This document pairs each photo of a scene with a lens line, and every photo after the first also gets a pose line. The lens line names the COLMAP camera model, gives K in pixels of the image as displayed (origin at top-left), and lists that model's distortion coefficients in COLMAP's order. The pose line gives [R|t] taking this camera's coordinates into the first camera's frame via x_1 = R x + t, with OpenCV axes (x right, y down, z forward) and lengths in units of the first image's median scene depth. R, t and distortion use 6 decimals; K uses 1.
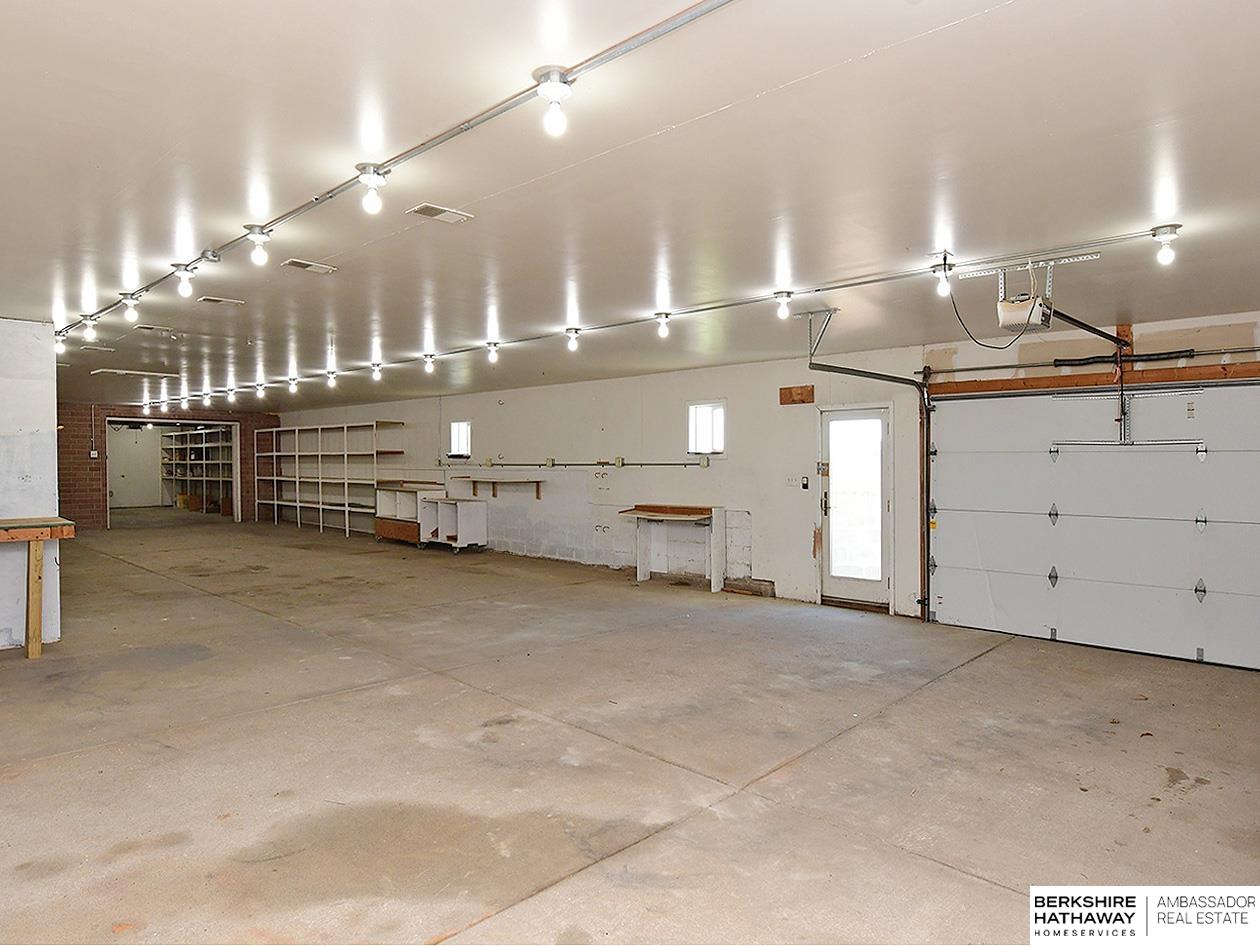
lens RADIAL K [[767.2, 0, 648.3], [0, 767.2, 475.1], [0, 0, 1]] dist [-0.003084, -0.012848]
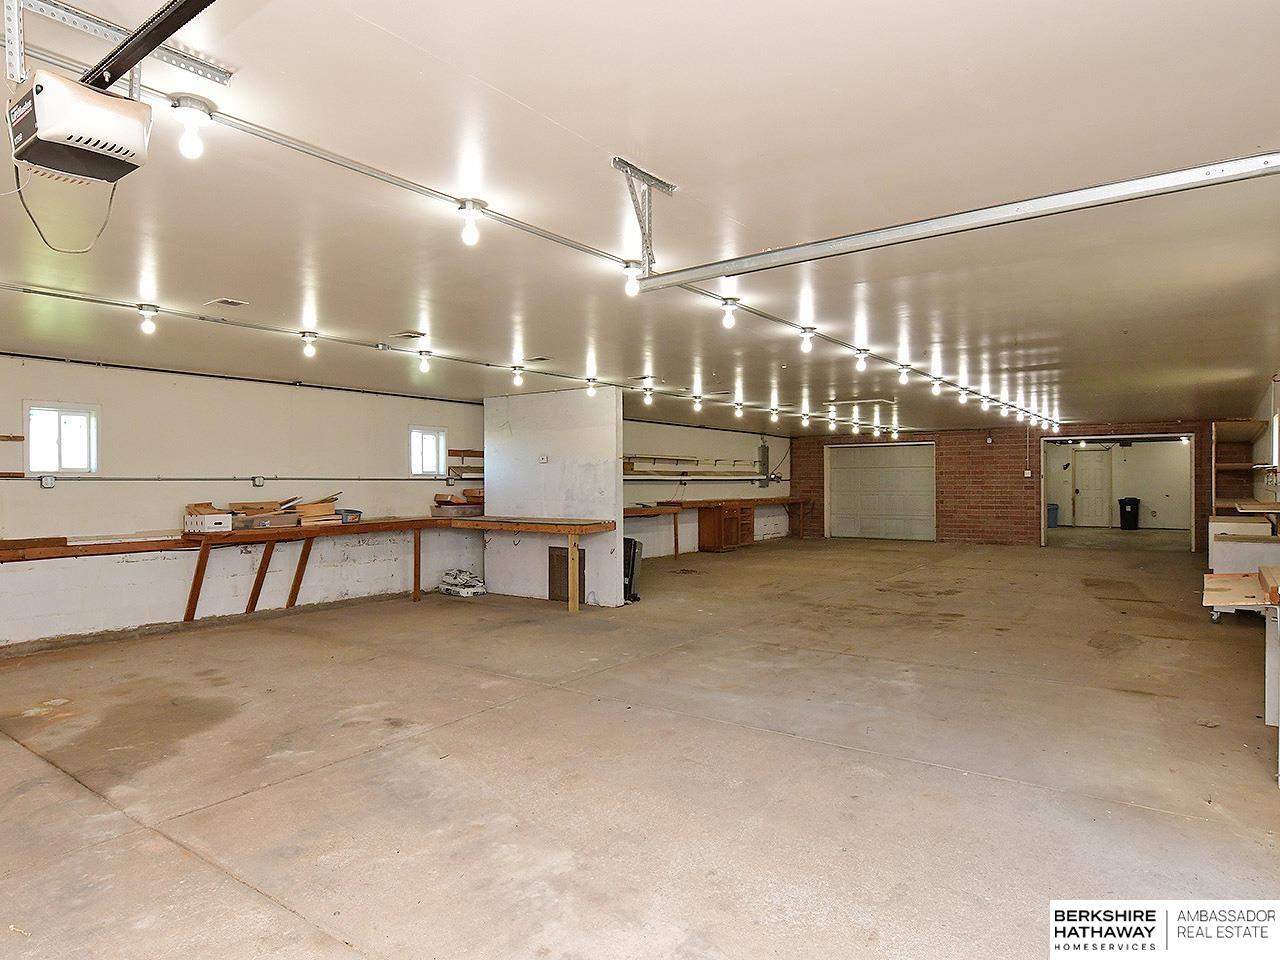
lens RADIAL K [[779.4, 0, 658.6], [0, 779.4, 482.1], [0, 0, 1]] dist [-0.003084, -0.012848]
pose [[0.112861, -0.002706, -0.993607, 0.920511], [-0.012918, 0.999908, -0.004191, -0.014991], [0.993527, 0.013308, 0.112816, 1.220848]]
